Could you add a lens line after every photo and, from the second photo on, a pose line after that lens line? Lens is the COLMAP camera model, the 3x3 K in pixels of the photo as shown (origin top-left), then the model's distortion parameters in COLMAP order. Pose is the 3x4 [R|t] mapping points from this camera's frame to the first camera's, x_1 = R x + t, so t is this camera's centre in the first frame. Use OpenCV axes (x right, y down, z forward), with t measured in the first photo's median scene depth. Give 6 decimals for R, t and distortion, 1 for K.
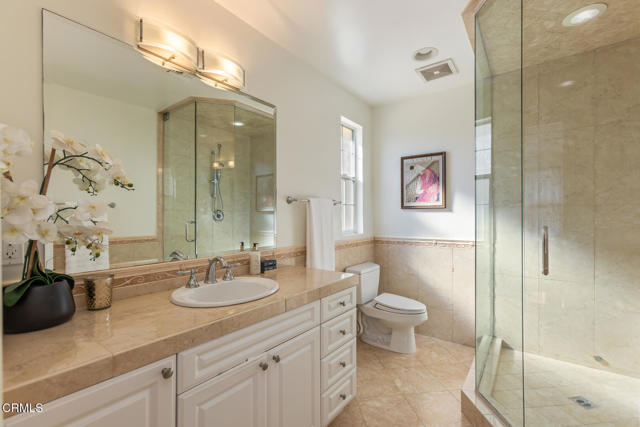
lens RADIAL K [[288.4, 0, 315.1], [0, 288.4, 218.1], [0, 0, 1]] dist [-0.004402, 0.010592]
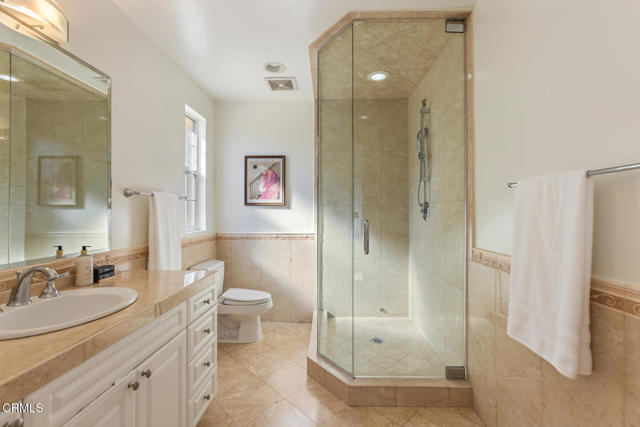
lens RADIAL K [[292.3, 0, 320.0], [0, 292.3, 213.5], [0, 0, 1]] dist [-0.001641, 0.011846]
pose [[0.816999, 0.001222, 0.576638, -0.124613], [0.000371, 0.999996, -0.002645, 0.000120], [-0.576639, 0.002375, 0.816996, -0.022888]]
